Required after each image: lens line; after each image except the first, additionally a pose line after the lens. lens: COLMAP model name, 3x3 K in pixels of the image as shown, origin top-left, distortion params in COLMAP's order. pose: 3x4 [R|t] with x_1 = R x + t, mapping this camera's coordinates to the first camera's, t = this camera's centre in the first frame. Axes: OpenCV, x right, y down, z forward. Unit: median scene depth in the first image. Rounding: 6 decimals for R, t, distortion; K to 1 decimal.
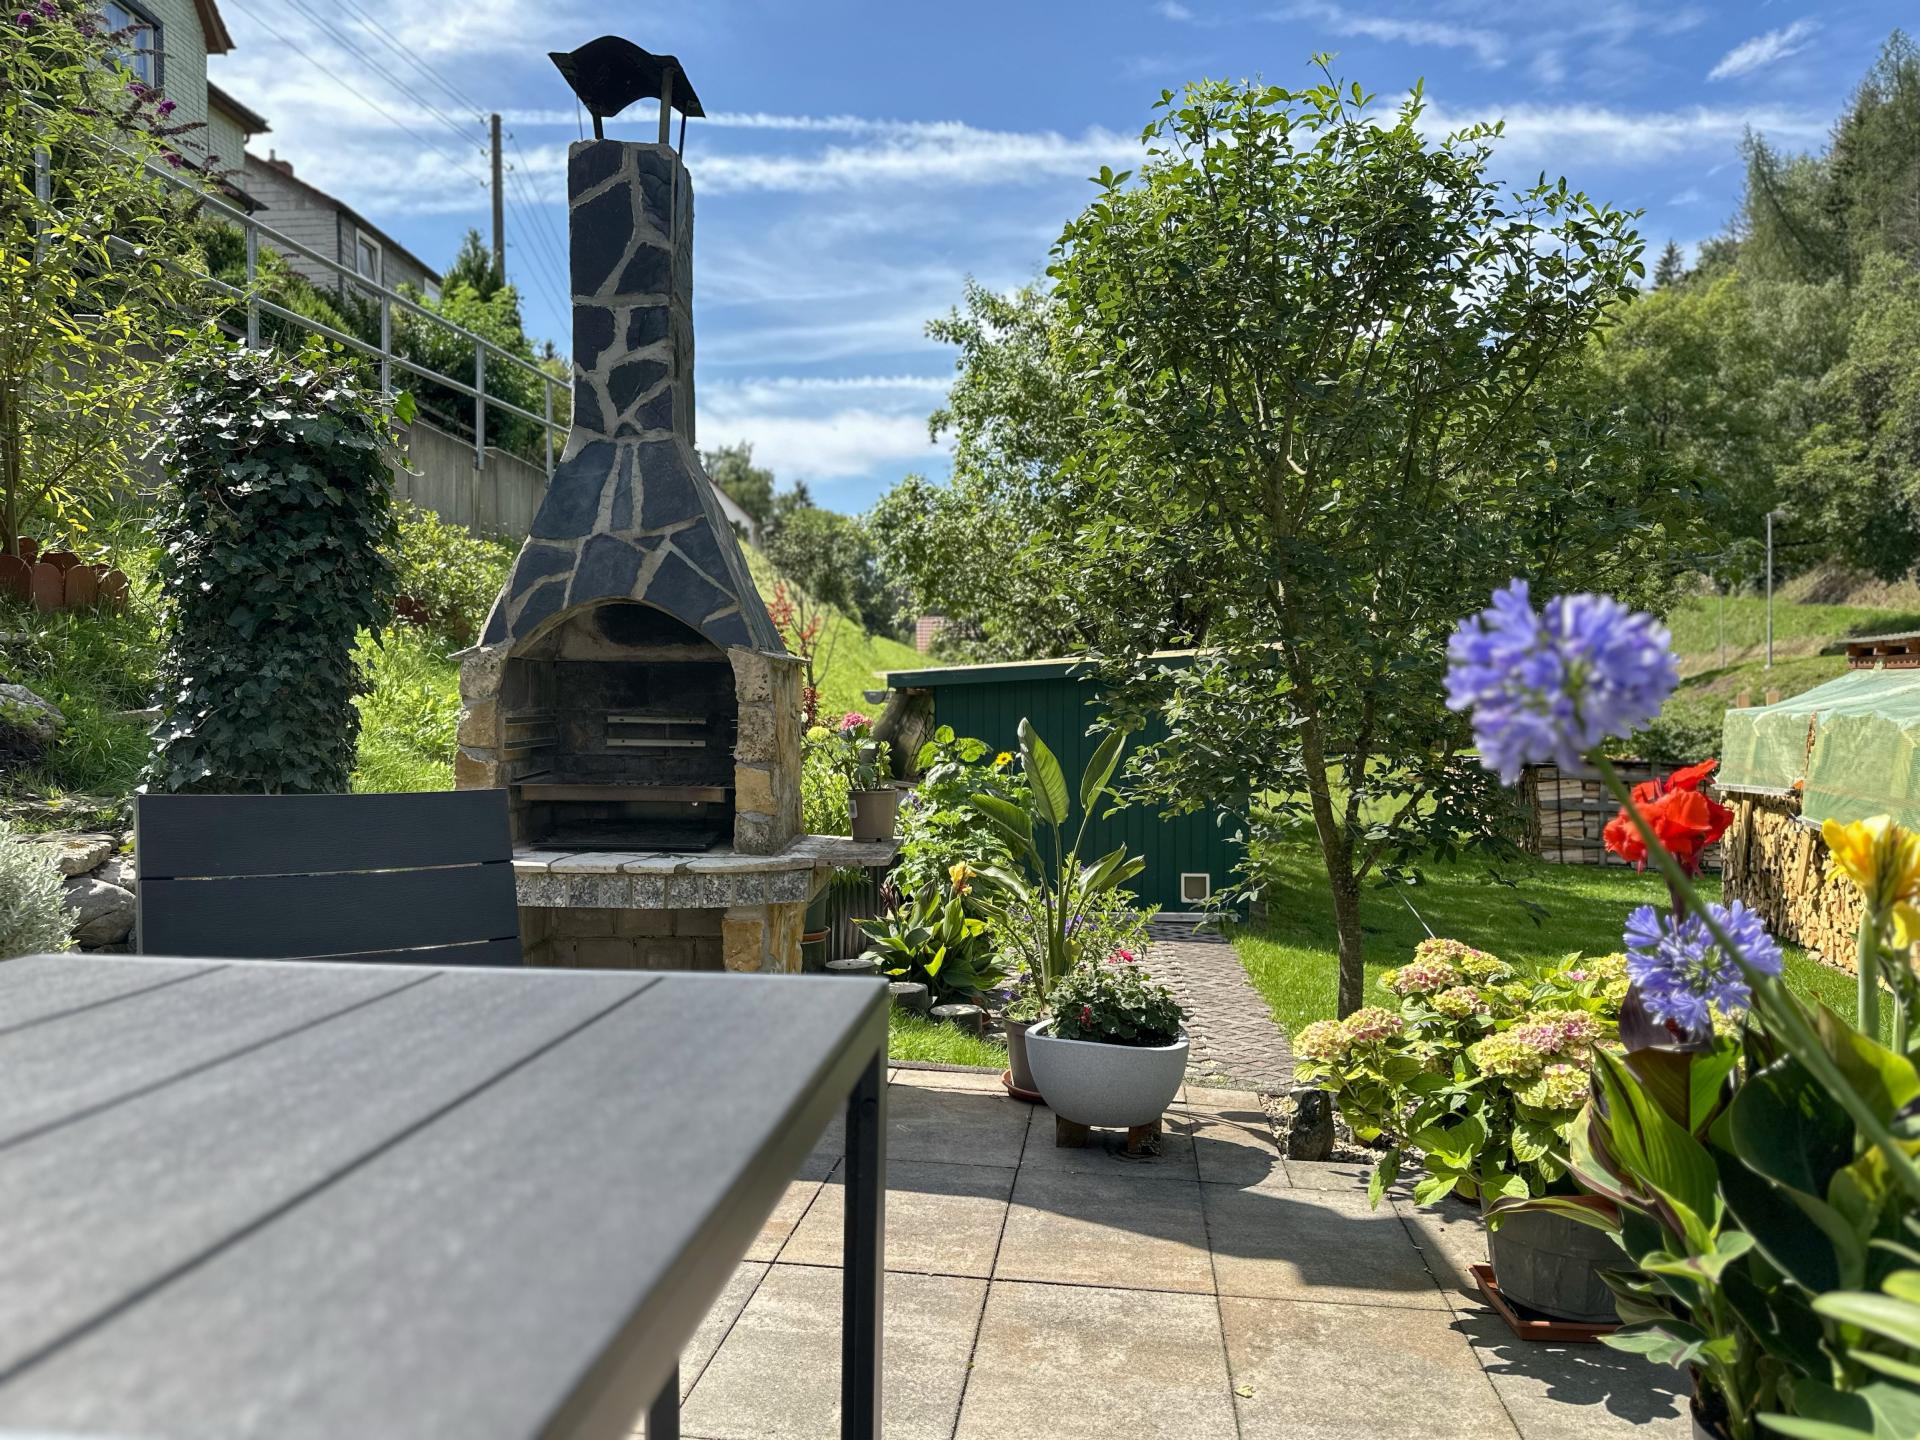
lens RADIAL K [[1331.8, 0, 960.8], [0, 1331.8, 747.3], [0, 0, 1]] dist [0.046186, -0.077167]
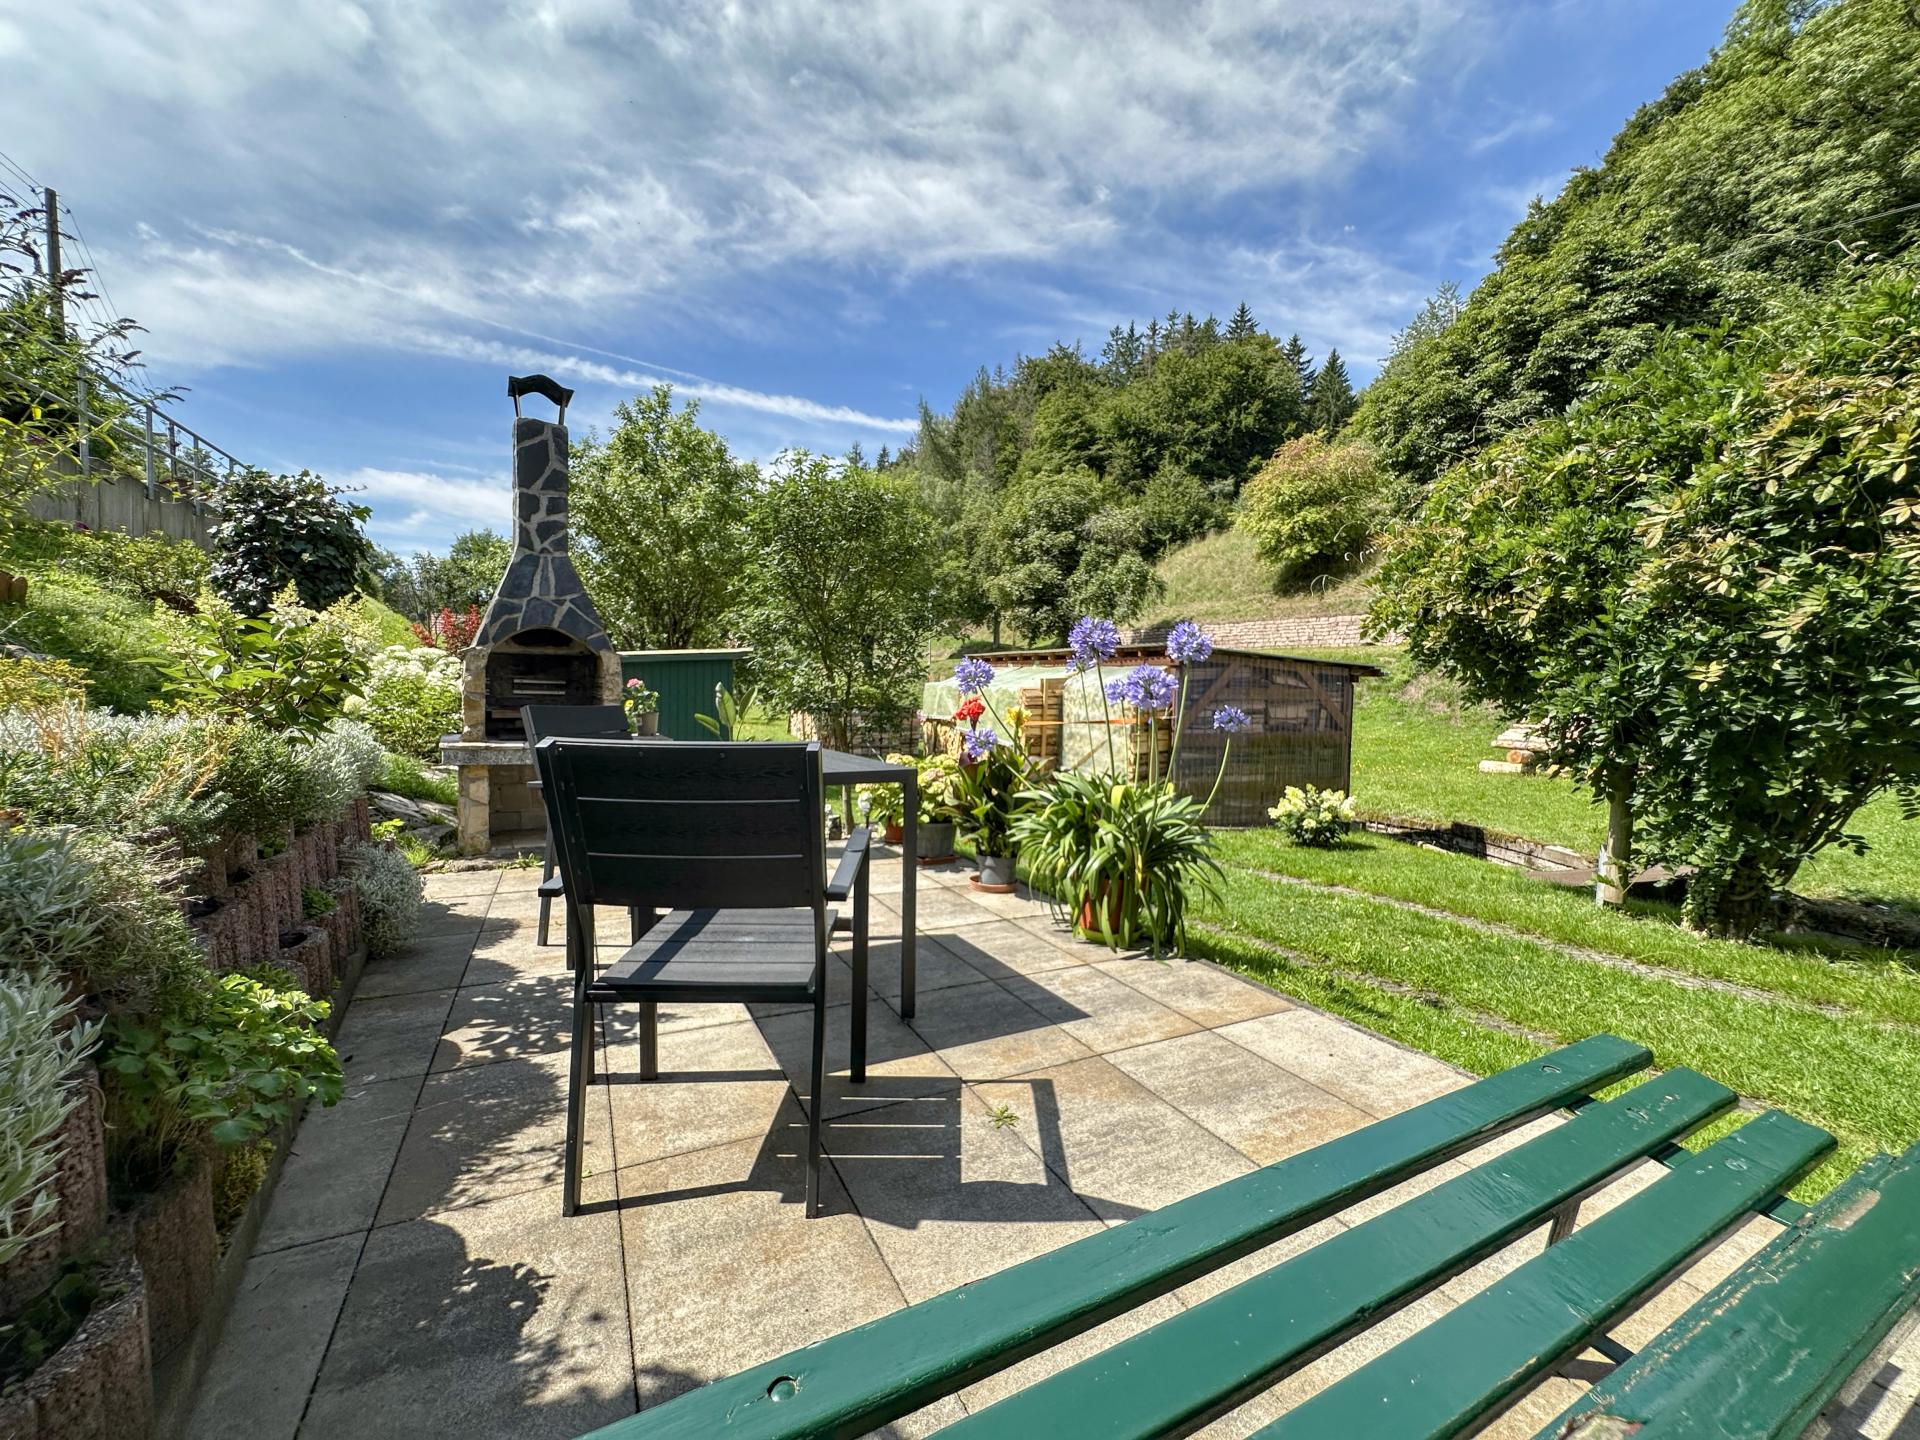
lens RADIAL K [[774.1, 0, 984.9], [0, 774.1, 719.7], [0, 0, 1]] dist [-0.002112, 0.000774]
pose [[0.812351, -0.014790, 0.582981, -0.389019], [0.001240, 0.999720, 0.023634, 0.013144], [-0.583167, -0.018476, 0.812142, -0.451242]]
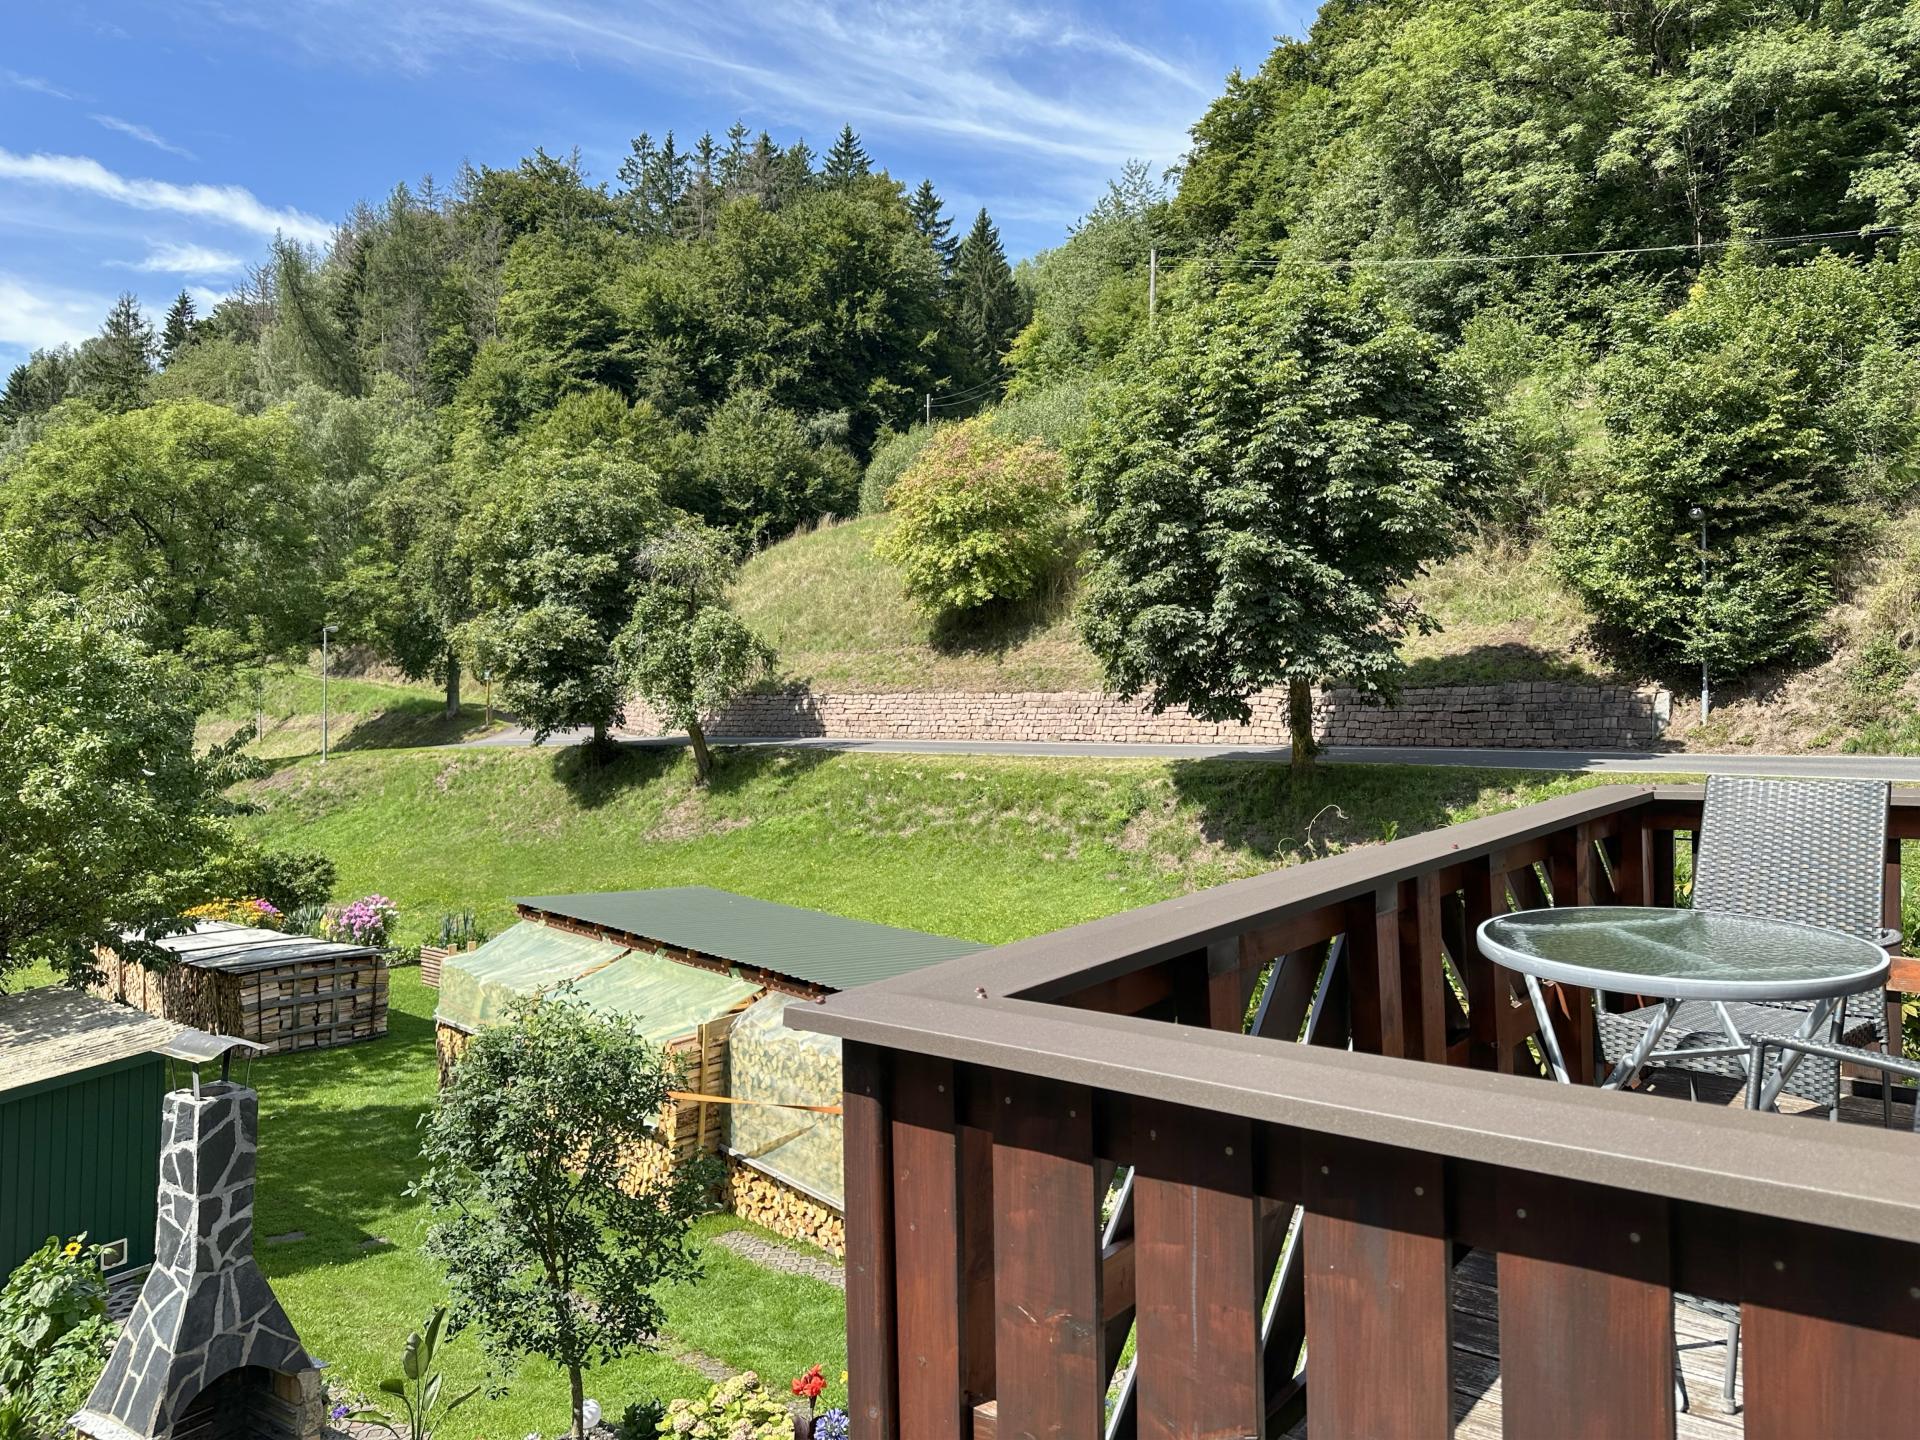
lens RADIAL K [[1384.9, 0, 986.3], [0, 1384.9, 642.1], [0, 0, 1]] dist [0.065521, -0.082436]
pose [[0.504601, 0.013791, 0.863242, -1.234874], [0.037844, 0.998558, -0.038075, -0.868850], [-0.862523, 0.051881, 0.503352, -0.713141]]
